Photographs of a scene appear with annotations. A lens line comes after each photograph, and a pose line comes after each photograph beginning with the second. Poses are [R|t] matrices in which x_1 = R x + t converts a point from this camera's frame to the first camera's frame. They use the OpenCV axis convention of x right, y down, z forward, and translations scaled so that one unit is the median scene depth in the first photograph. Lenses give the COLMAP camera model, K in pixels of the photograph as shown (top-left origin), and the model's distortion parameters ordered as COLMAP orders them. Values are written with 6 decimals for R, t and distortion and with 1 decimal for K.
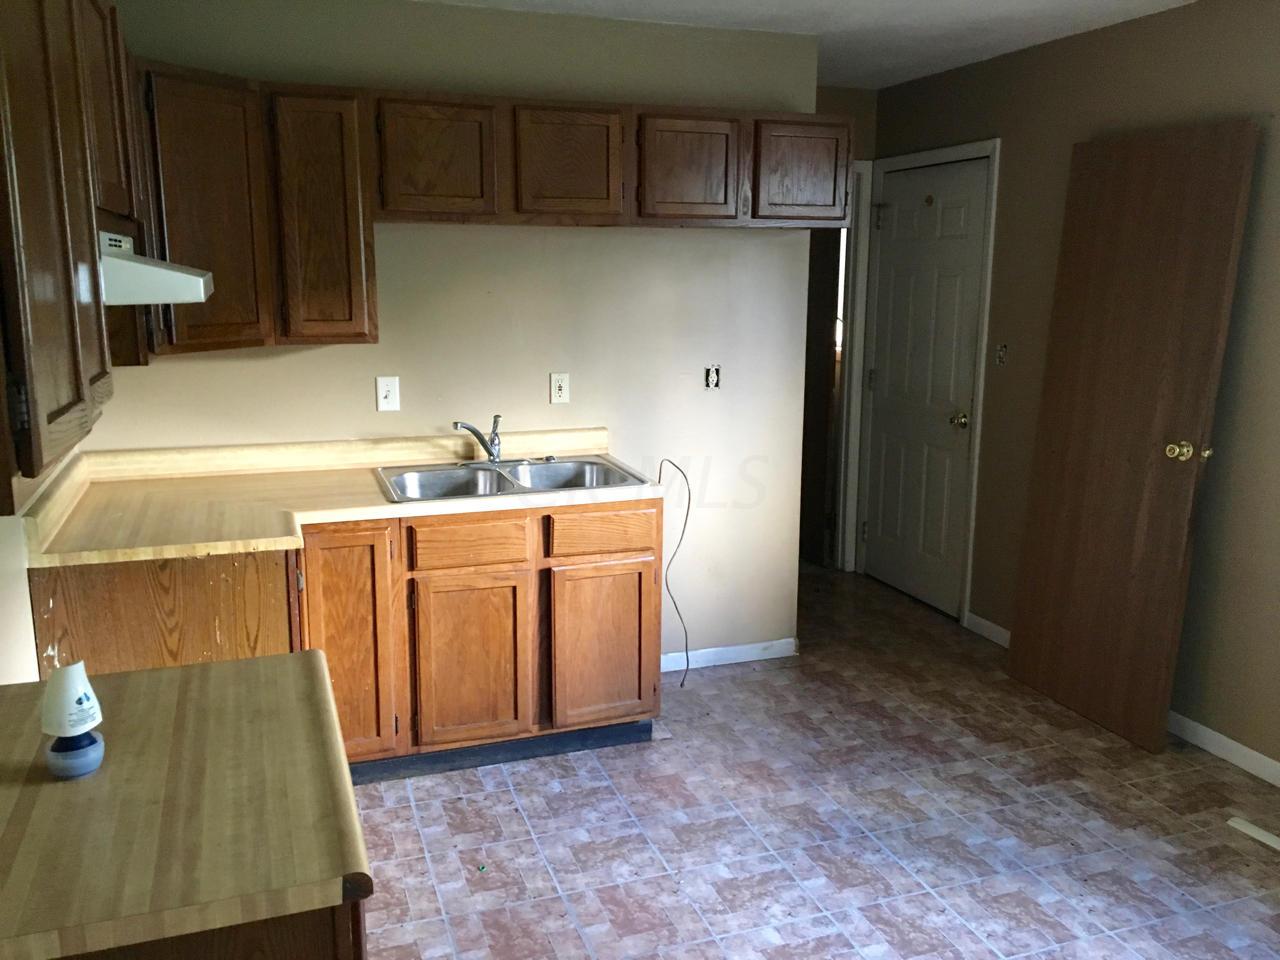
lens RADIAL K [[1081.7, 0, 637.8], [0, 1081.7, 475.3], [0, 0, 1]] dist [0.081900, -0.077899]
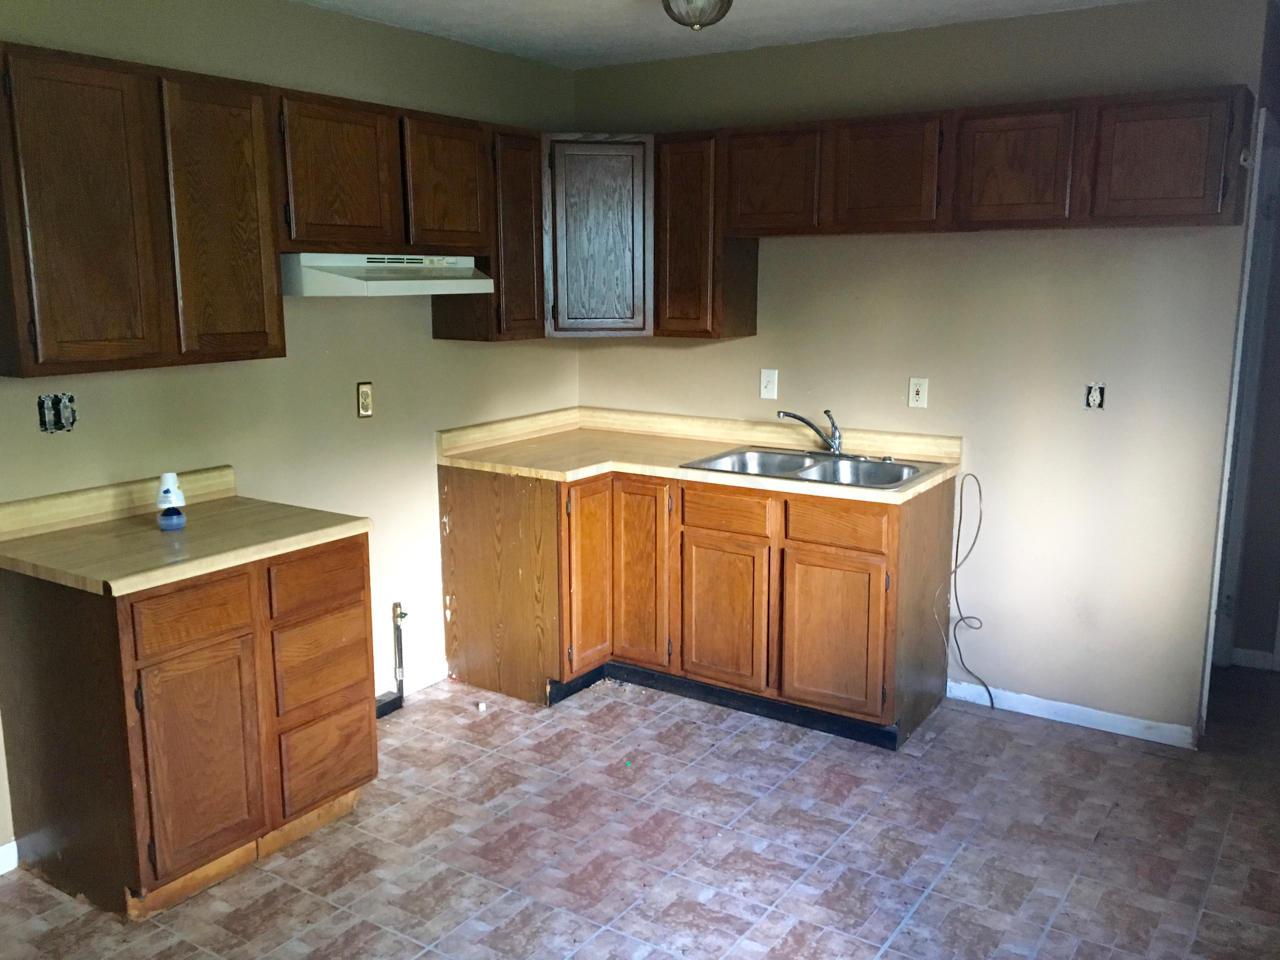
lens RADIAL K [[1081.7, 0, 632.3], [0, 1081.7, 481.0], [0, 0, 1]] dist [0.081900, -0.077899]
pose [[0.600353, 0.145684, -0.786354, 0.681973], [-0.152102, 0.986120, 0.066569, -0.030900], [0.785138, 0.079641, 0.614179, 0.201132]]
